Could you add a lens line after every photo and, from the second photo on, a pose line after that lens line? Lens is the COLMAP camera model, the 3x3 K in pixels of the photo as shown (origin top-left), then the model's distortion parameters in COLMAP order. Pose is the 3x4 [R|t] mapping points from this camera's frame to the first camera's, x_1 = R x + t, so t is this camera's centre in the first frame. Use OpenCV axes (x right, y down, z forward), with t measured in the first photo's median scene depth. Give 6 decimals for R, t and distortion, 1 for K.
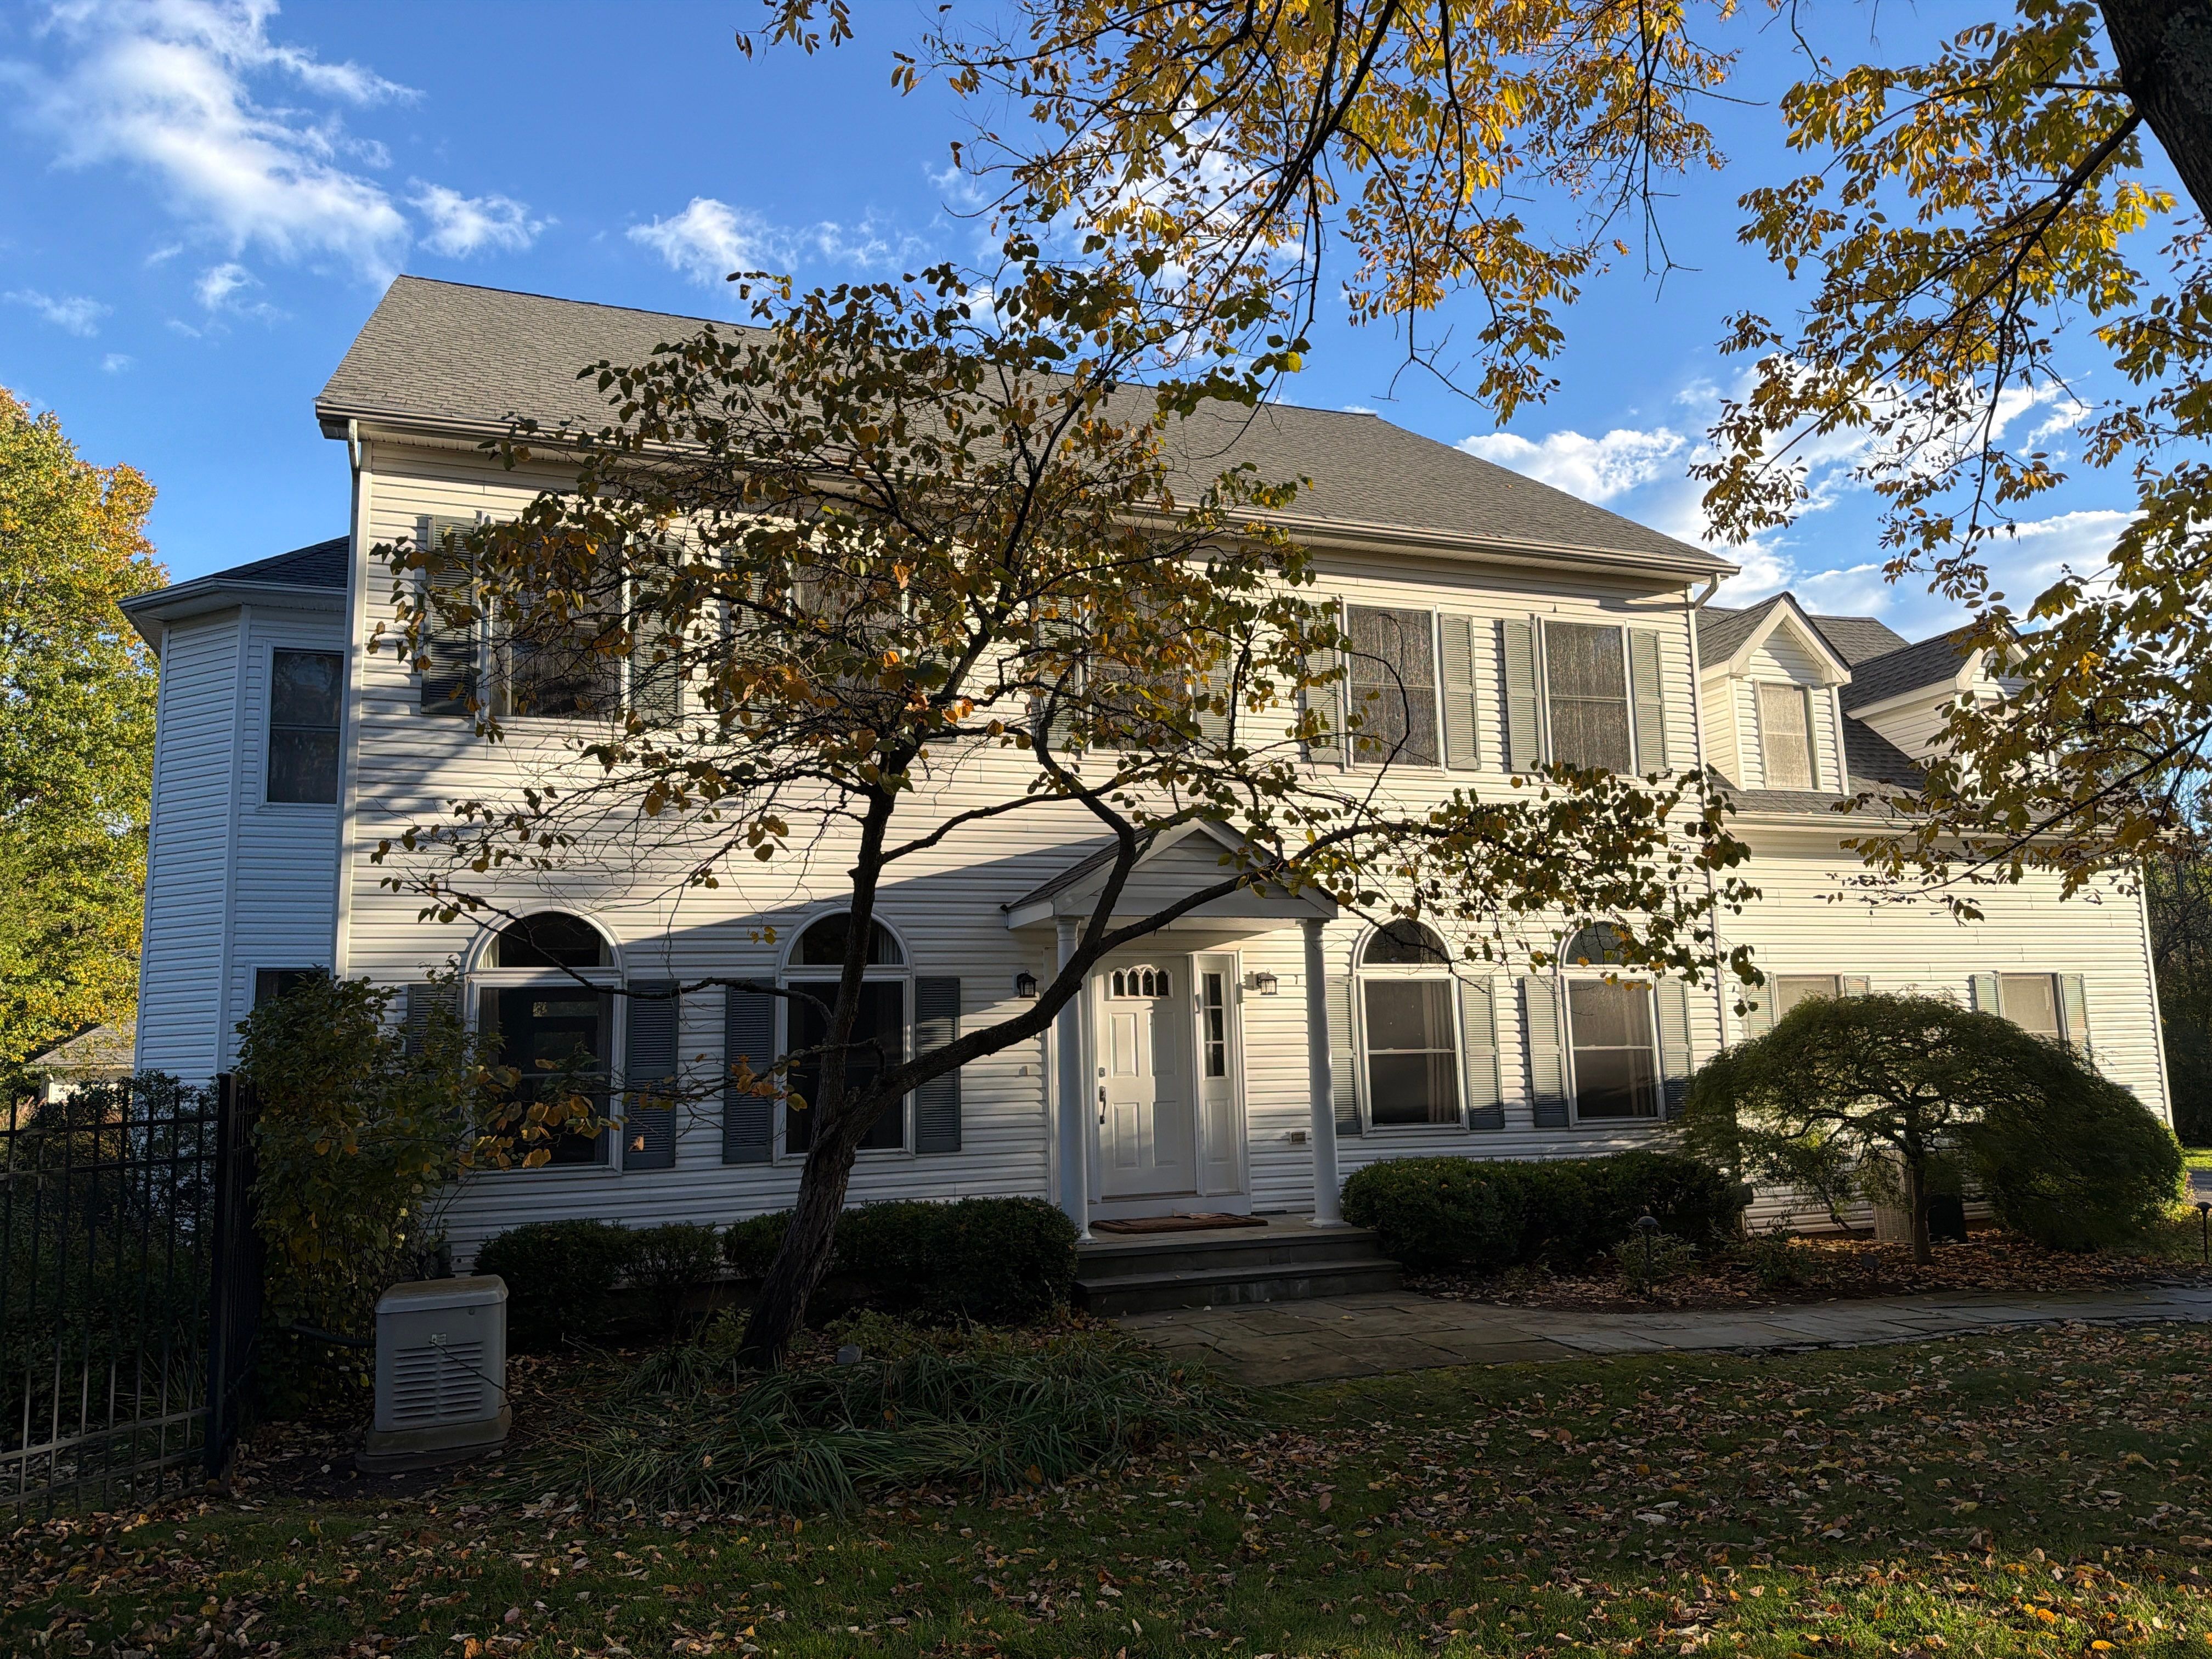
lens RADIAL K [[1518.7, 0, 1113.3], [0, 1518.7, 849.0], [0, 0, 1]] dist [0.033574, -0.039282]
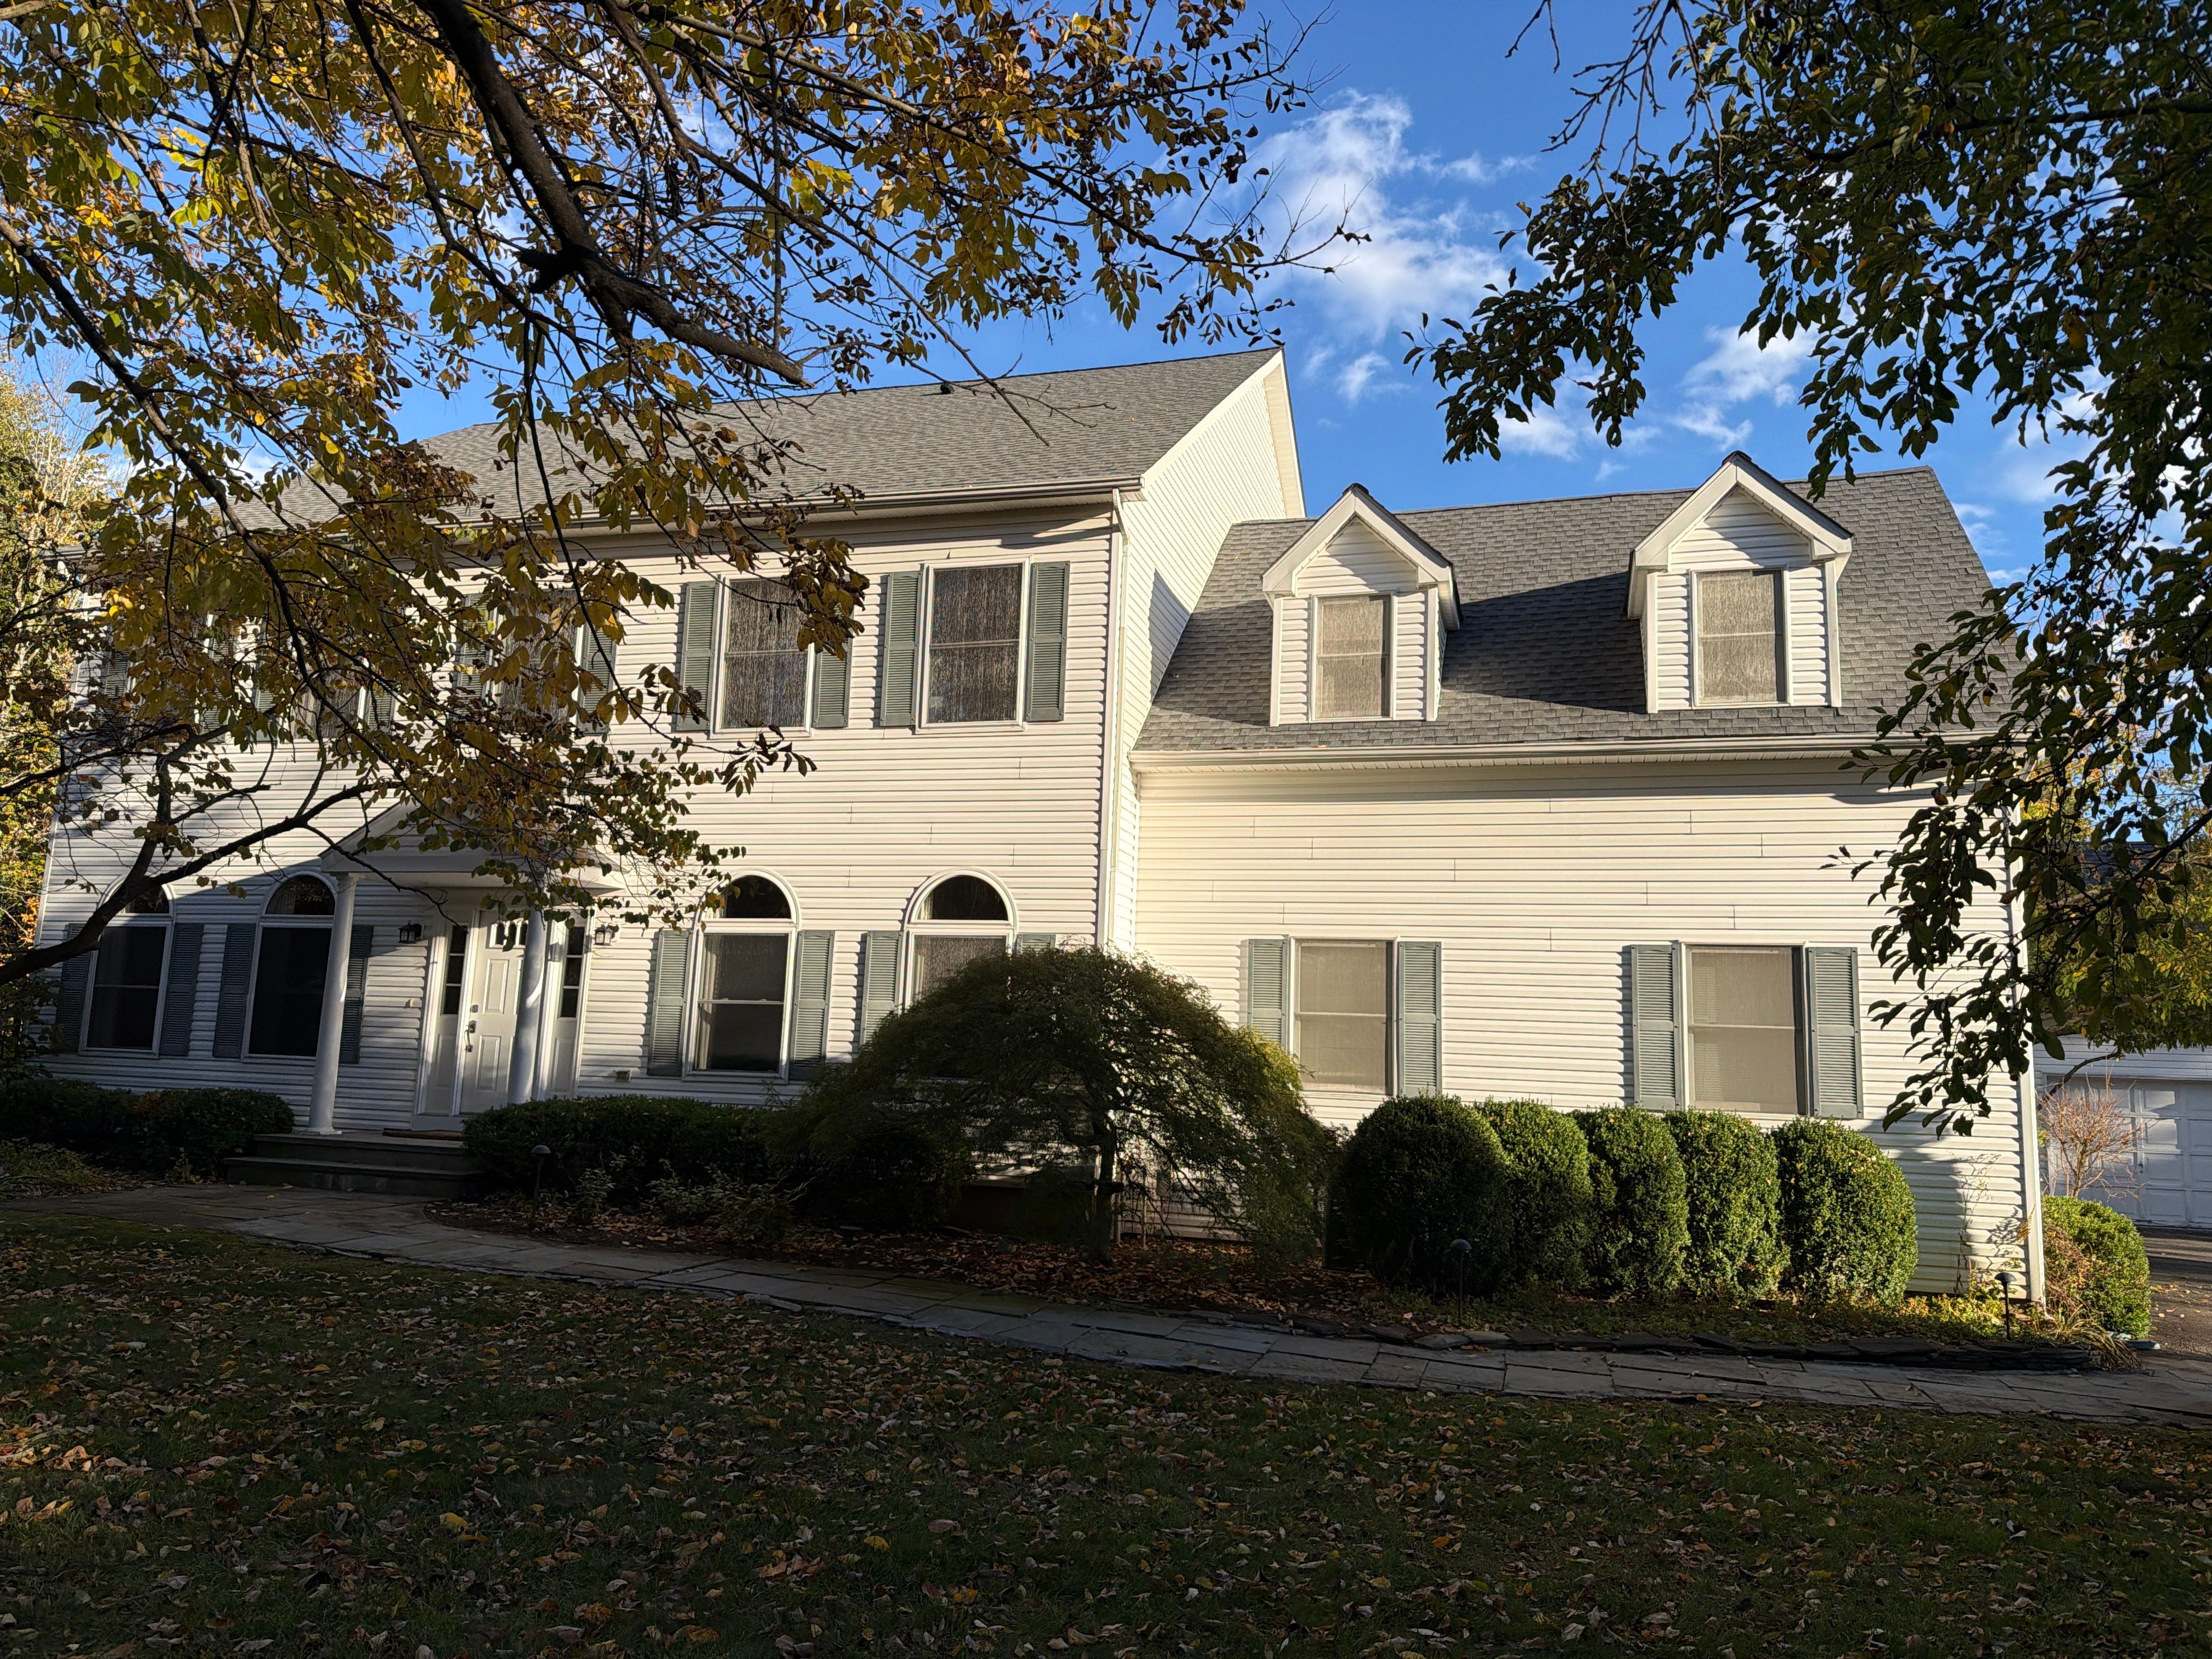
lens RADIAL K [[1528.1, 0, 1127.2], [0, 1528.1, 816.4], [0, 0, 1]] dist [0.137808, -0.251391]
pose [[0.815132, -0.033530, -0.578305, 1.060000], [0.031095, 0.999417, -0.014116, 0.029579], [0.578441, -0.006476, 0.815699, 0.295487]]
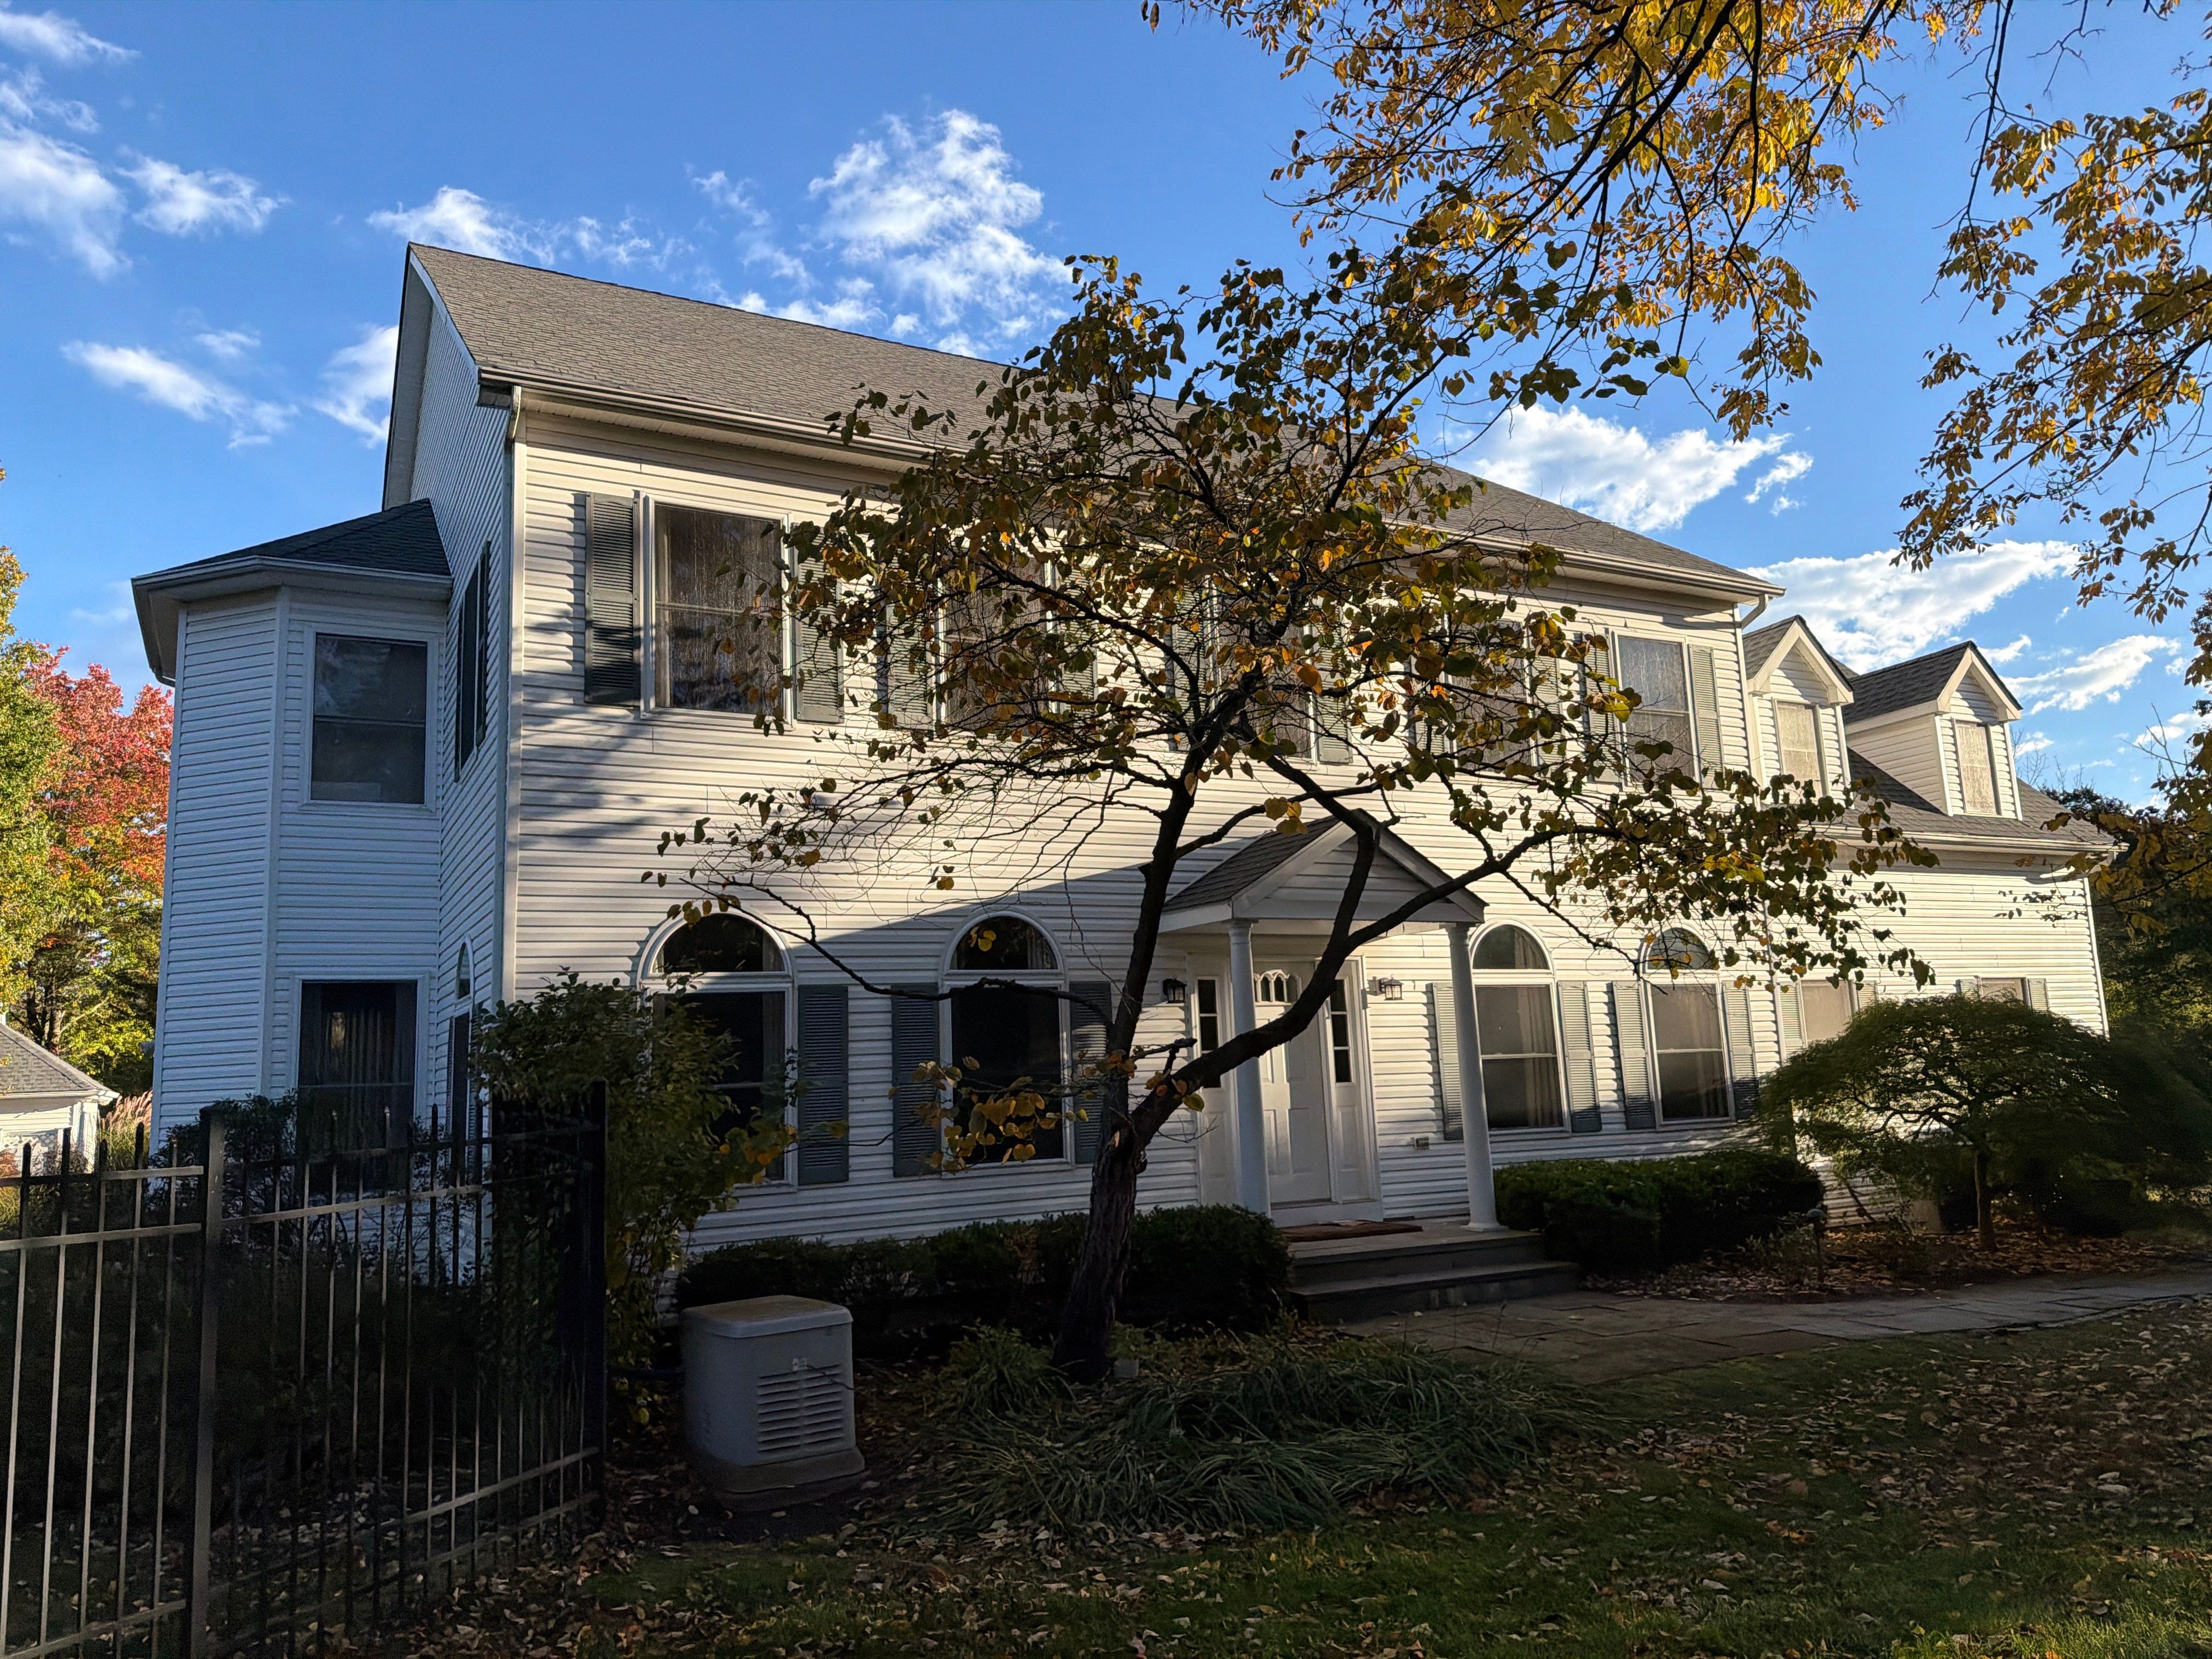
lens RADIAL K [[1528.1, 0, 1106.0], [0, 1528.1, 829.5], [0, 0, 1]] dist [0.031290, -0.041452]
pose [[0.991780, 0.006677, 0.127782, -0.211833], [-0.003289, 0.999638, -0.026703, 0.011184], [-0.127914, 0.026063, 0.991443, 0.023278]]
